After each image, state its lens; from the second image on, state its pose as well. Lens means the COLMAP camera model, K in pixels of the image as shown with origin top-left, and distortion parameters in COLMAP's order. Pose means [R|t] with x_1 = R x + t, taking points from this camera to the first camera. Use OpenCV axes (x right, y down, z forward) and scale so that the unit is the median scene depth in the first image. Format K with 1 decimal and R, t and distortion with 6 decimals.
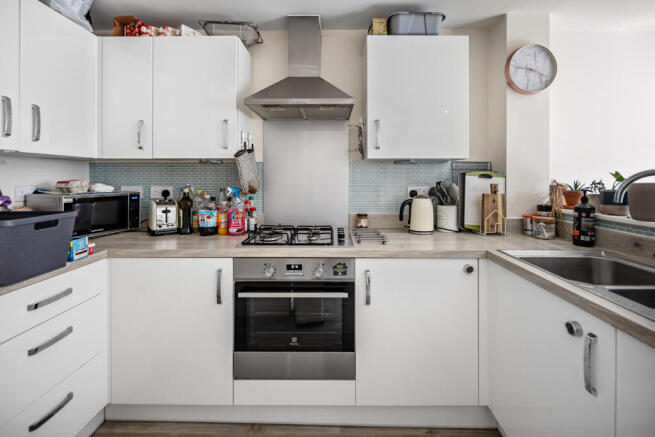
lens RADIAL K [[287.6, 0, 329.8], [0, 287.6, 172.0], [0, 0, 1]] dist [-0.000179, -0.000529]
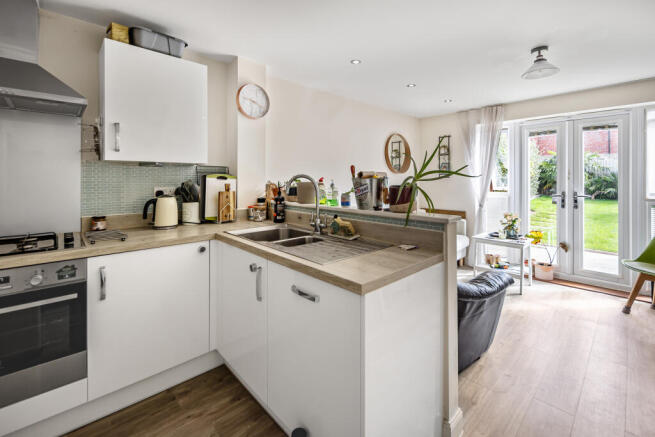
lens RADIAL K [[284.7, 0, 329.3], [0, 284.7, 178.3], [0, 0, 1]] dist [0.008311, -0.005499]
pose [[0.717023, 0.002521, 0.697045, -0.002181], [-0.013251, 0.999862, 0.010015, -0.003050], [-0.696923, -0.016418, 0.716958, -0.259889]]
